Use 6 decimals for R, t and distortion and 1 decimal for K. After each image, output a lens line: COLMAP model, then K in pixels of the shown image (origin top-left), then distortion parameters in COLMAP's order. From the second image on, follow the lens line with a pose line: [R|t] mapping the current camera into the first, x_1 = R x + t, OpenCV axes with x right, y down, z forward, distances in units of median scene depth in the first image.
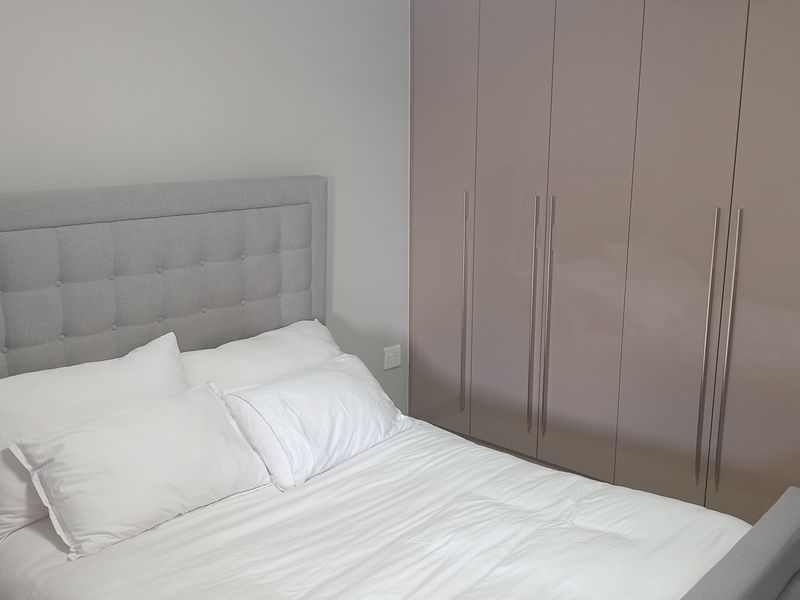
lens RADIAL K [[790.6, 0, 394.0], [0, 790.6, 297.7], [0, 0, 1]] dist [0.106311, -0.229488]
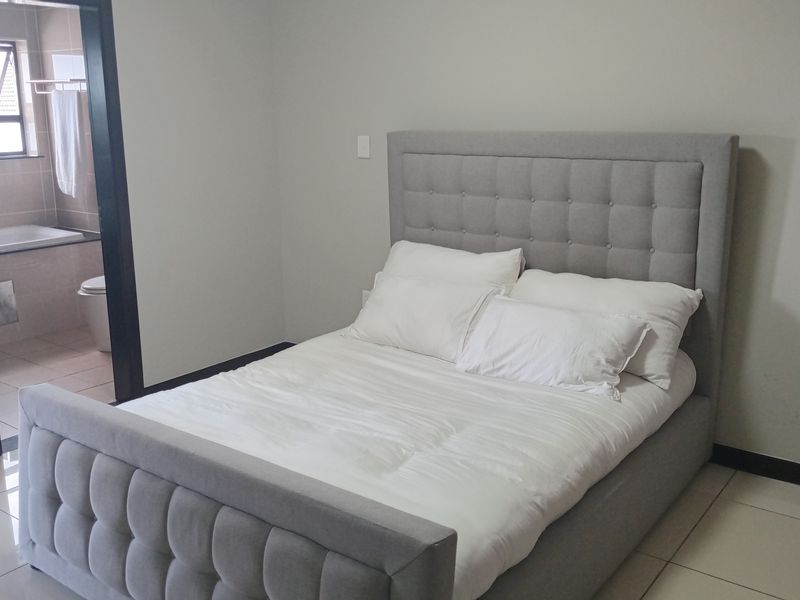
lens RADIAL K [[790.6, 0, 394.0], [0, 790.6, 297.7], [0, 0, 1]] dist [0.106311, -0.229488]
pose [[0.086553, 0.222439, -0.971097, 0.983461], [-0.204565, 0.957953, 0.201196, -0.098877], [0.975019, 0.181238, 0.128417, 0.669771]]
